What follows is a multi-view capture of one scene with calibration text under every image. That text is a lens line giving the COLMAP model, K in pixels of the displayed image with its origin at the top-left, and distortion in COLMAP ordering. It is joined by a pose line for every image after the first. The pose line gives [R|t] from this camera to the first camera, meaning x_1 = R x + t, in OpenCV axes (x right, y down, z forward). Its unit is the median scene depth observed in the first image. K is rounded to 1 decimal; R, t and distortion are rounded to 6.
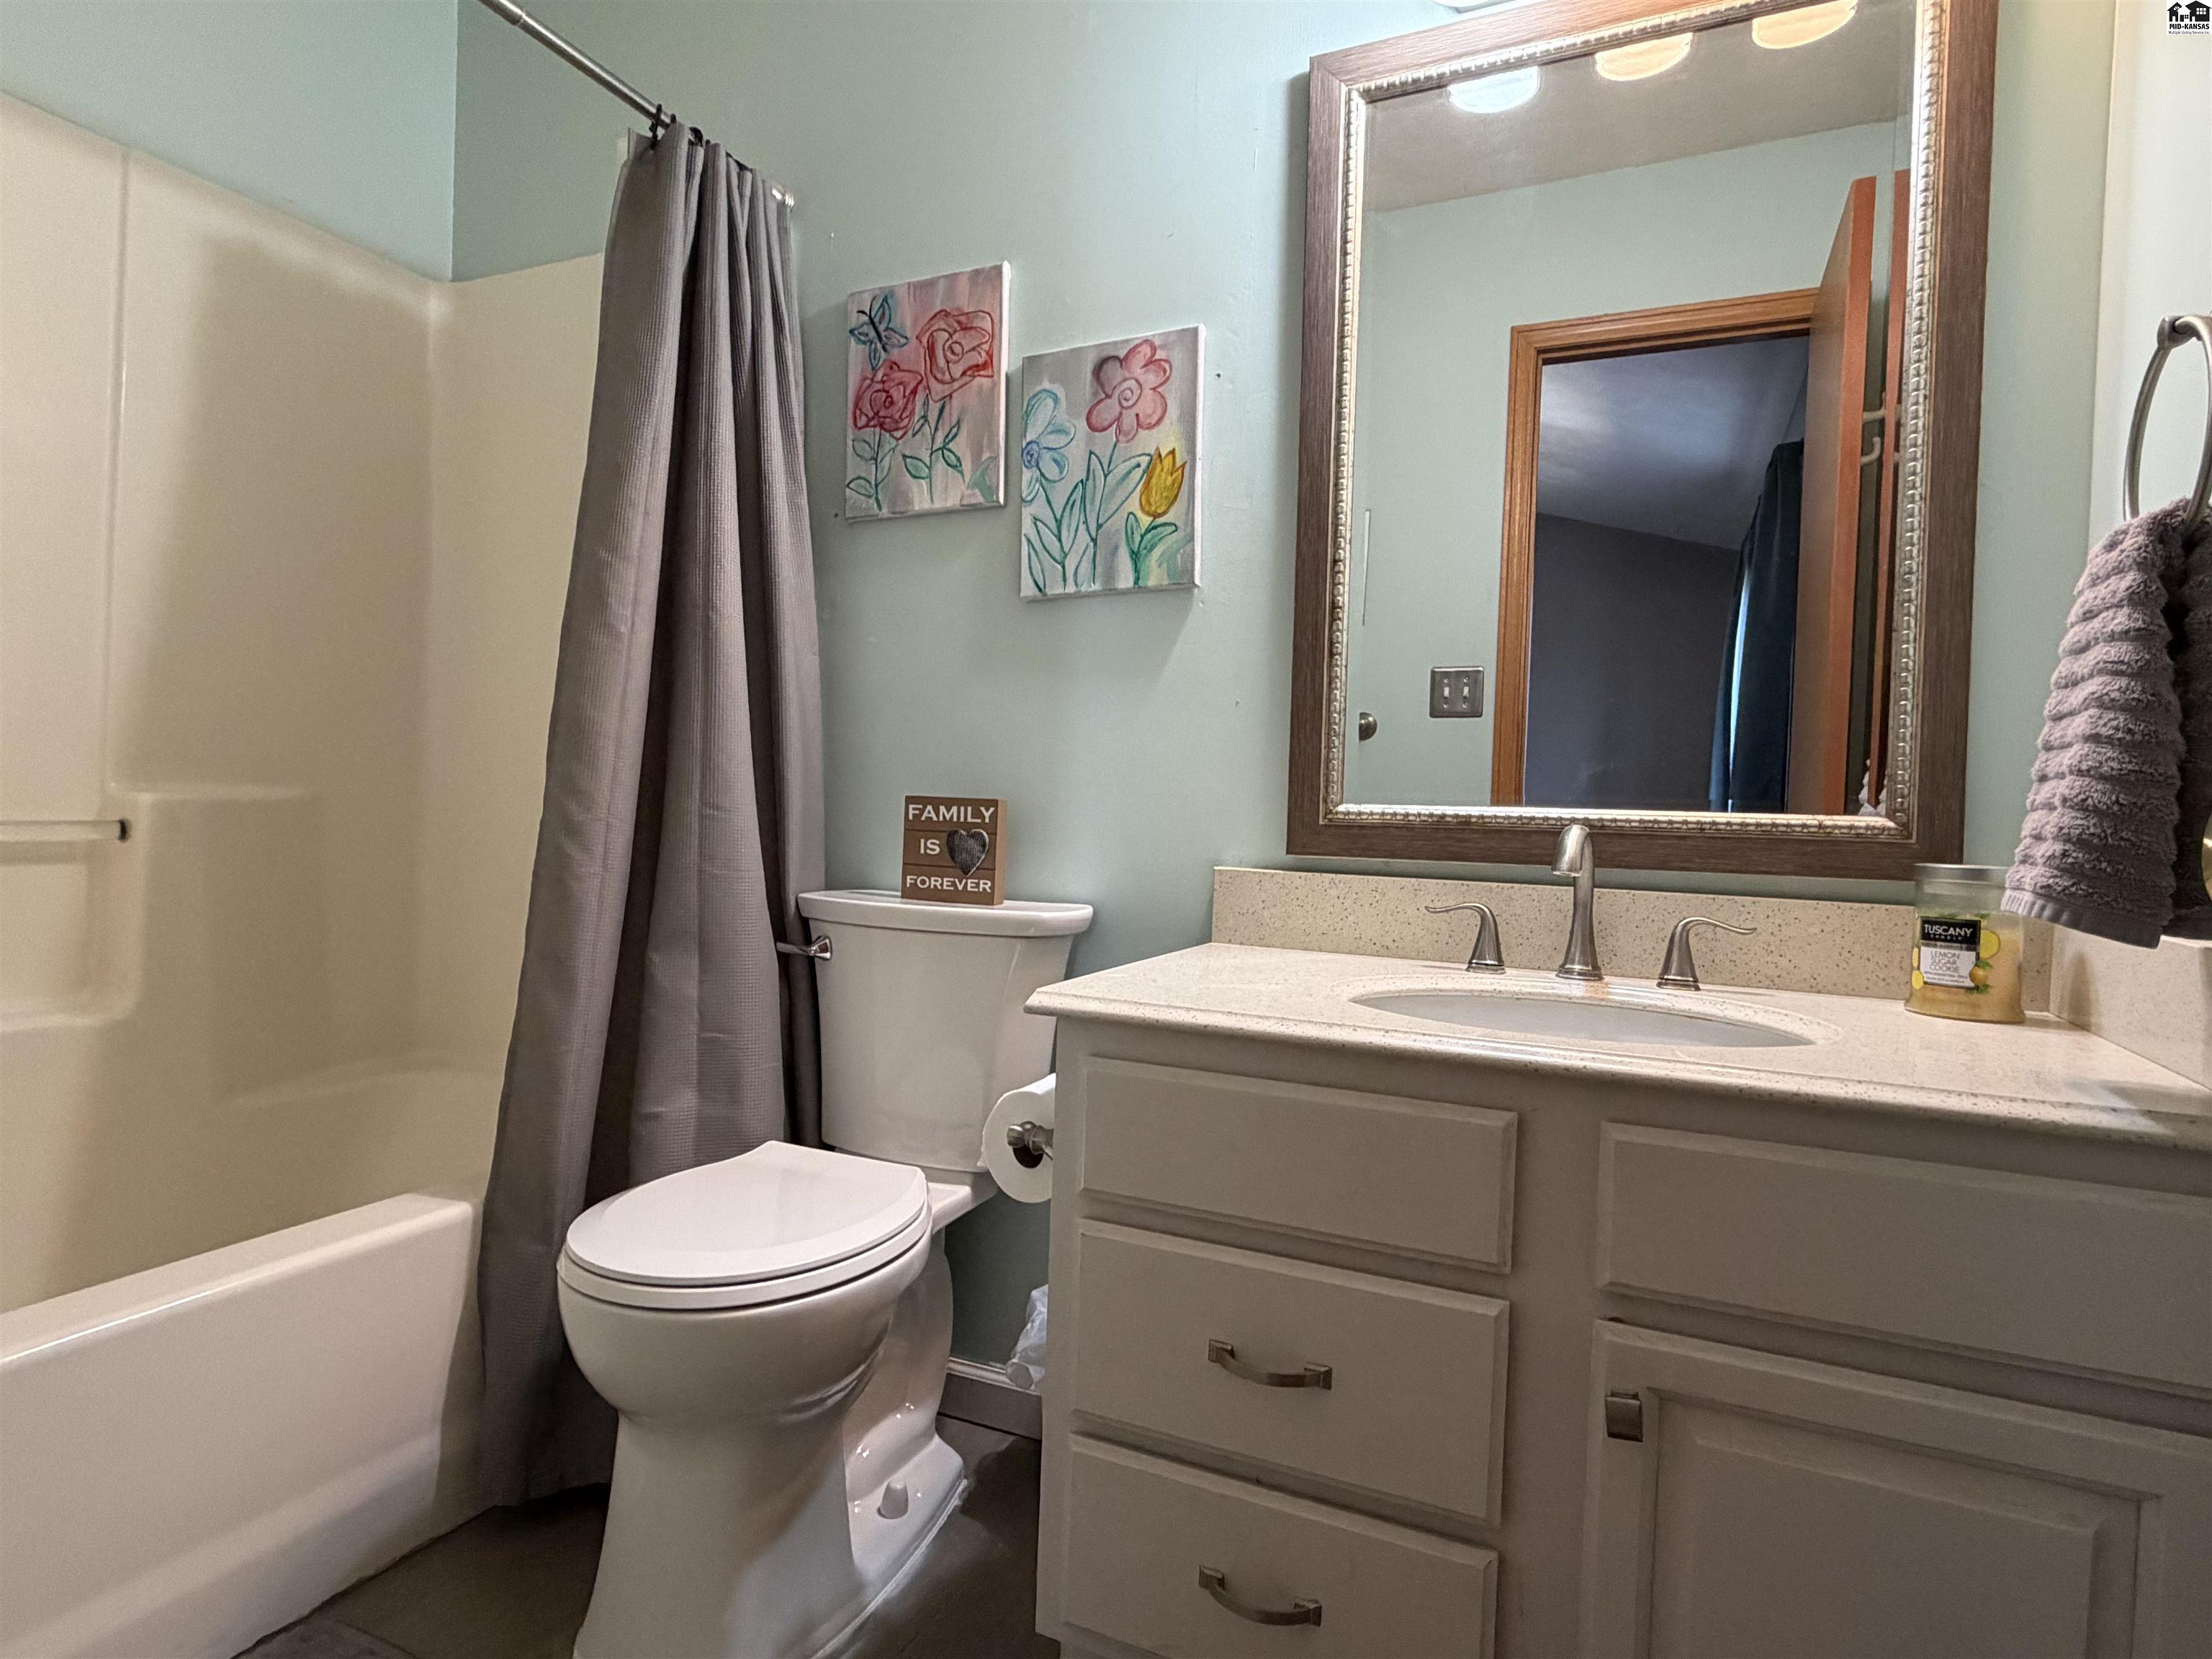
lens RADIAL K [[1195.8, 0, 1098.3], [0, 1195.8, 837.7], [0, 0, 1]] dist [0.000429, 0.000314]
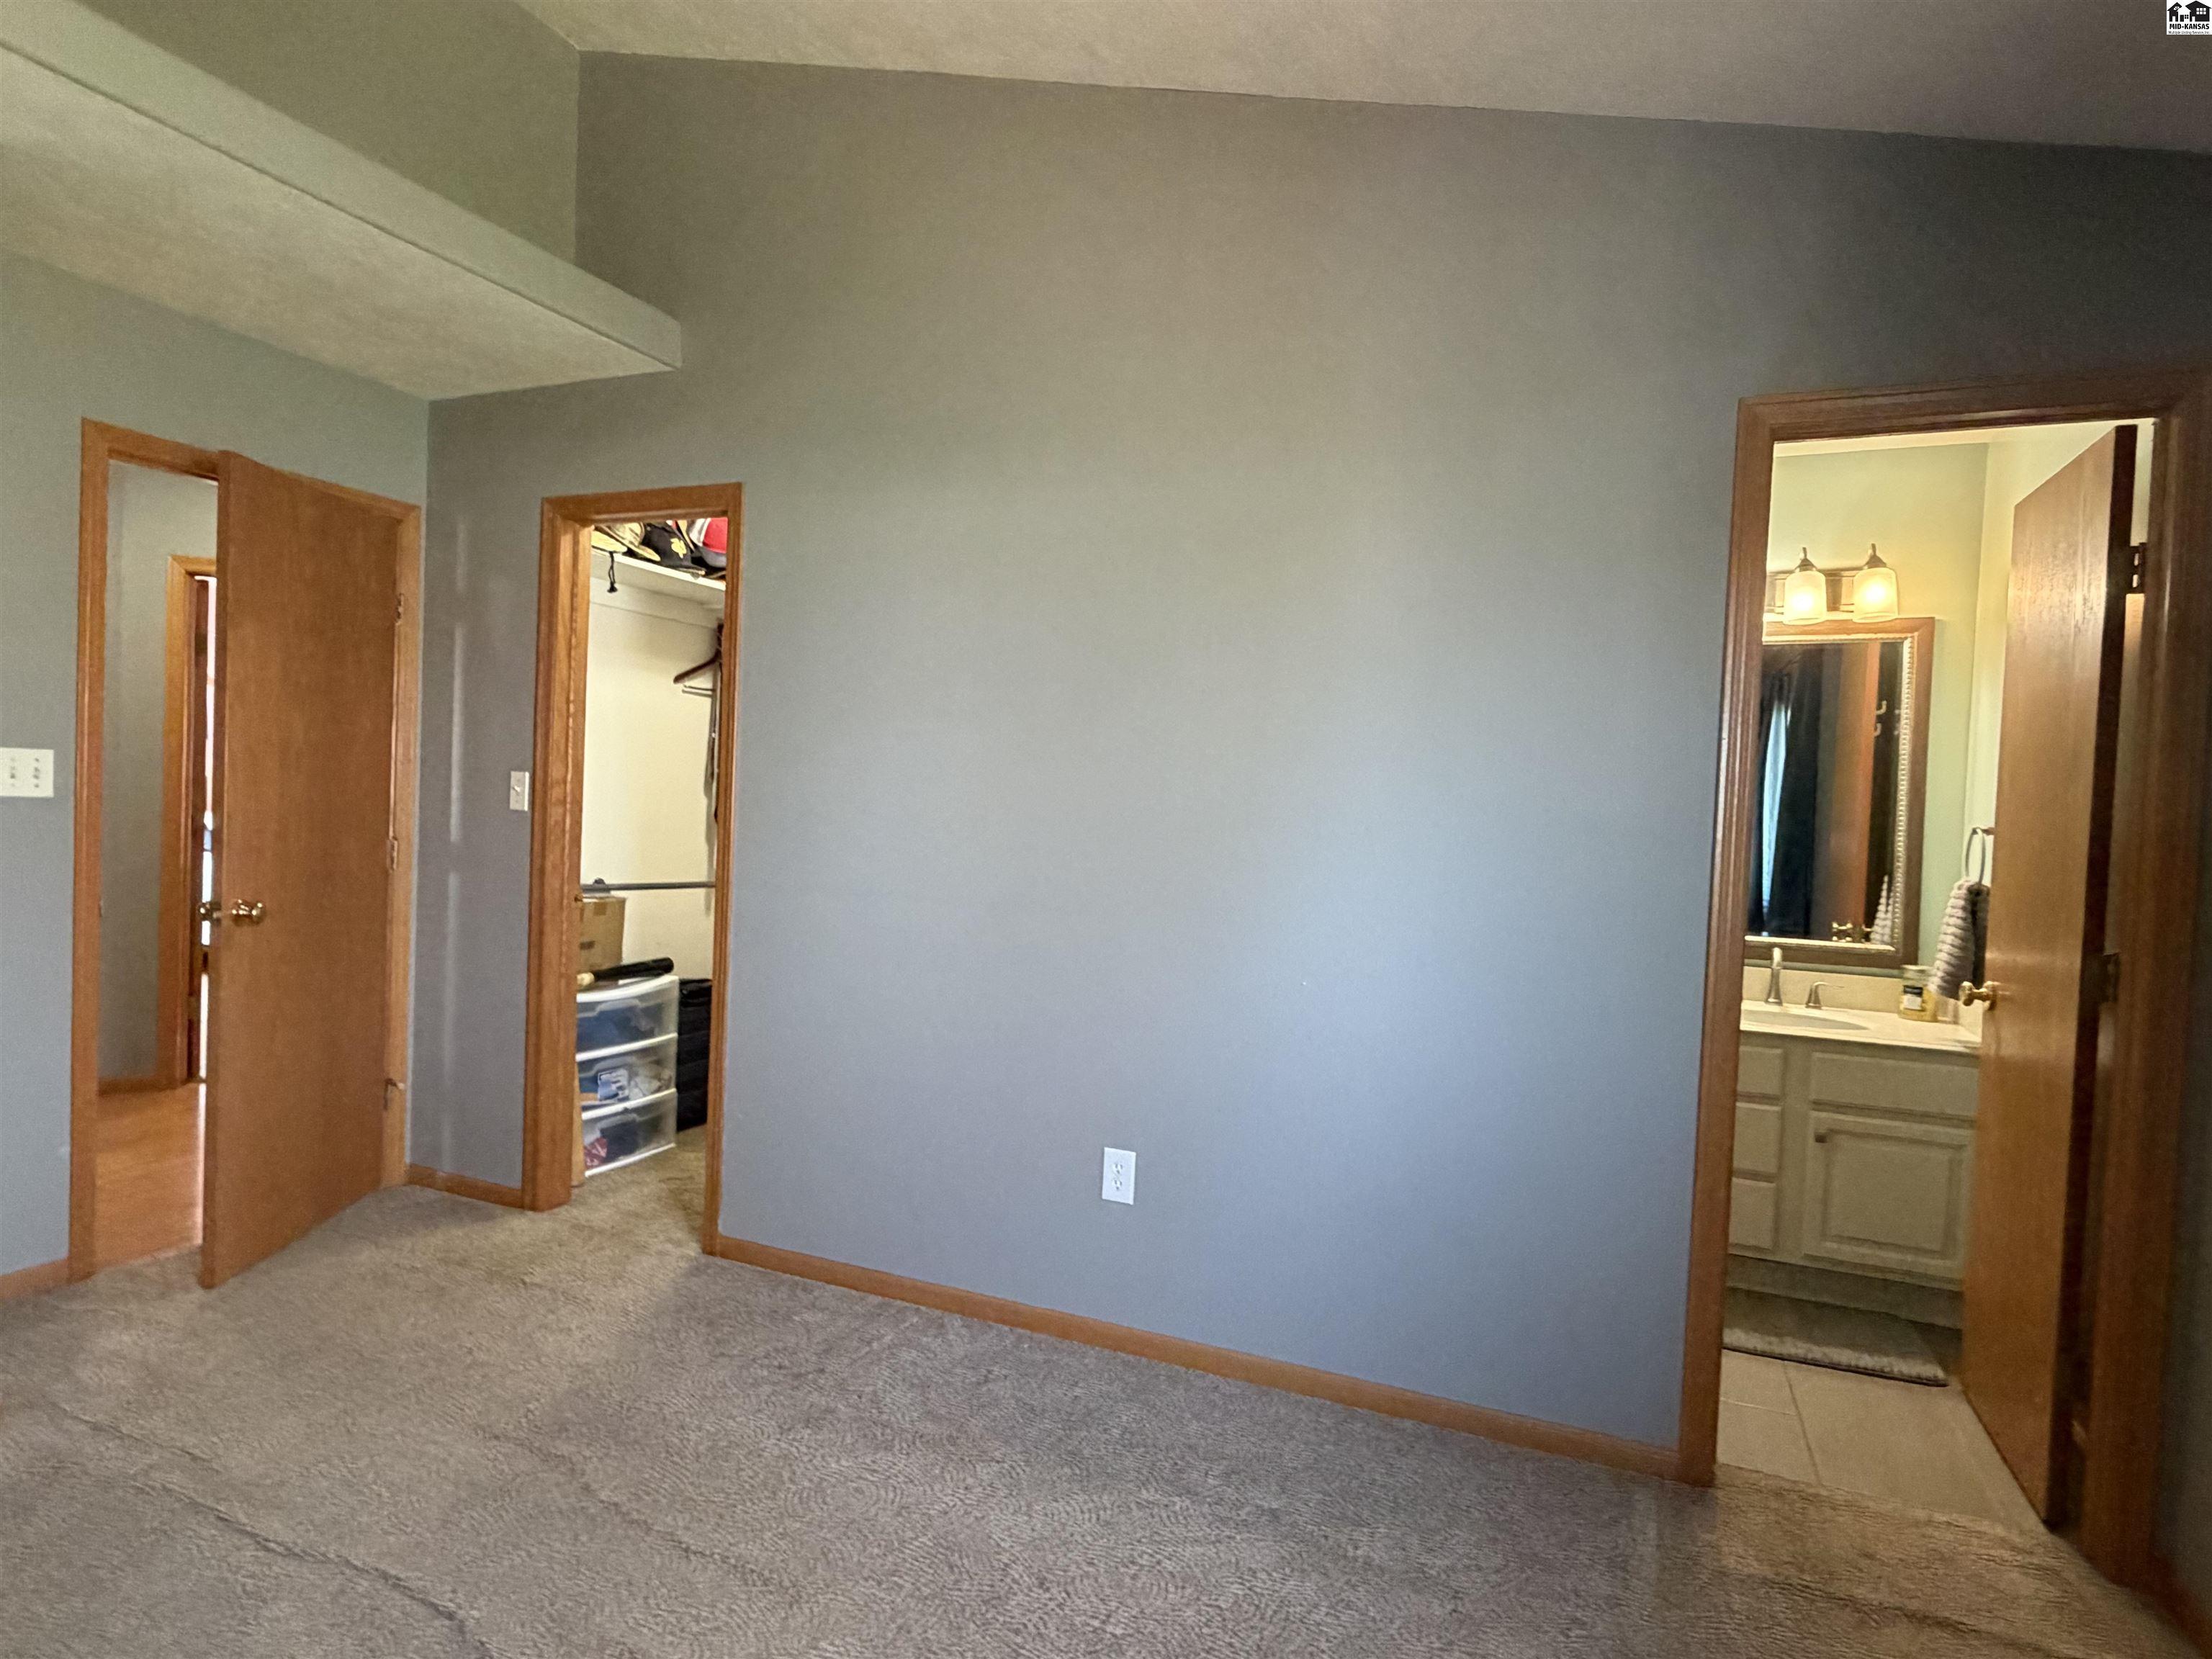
lens RADIAL K [[1231.4, 0, 1106.0], [0, 1231.4, 829.5], [0, 0, 1]] dist [-0.001240, -0.000284]
pose [[0.998984, 0.010462, 0.043827, -1.371360], [-0.010500, 0.999945, 0.000652, -0.291583], [-0.043818, -0.001112, 0.999039, -1.885343]]
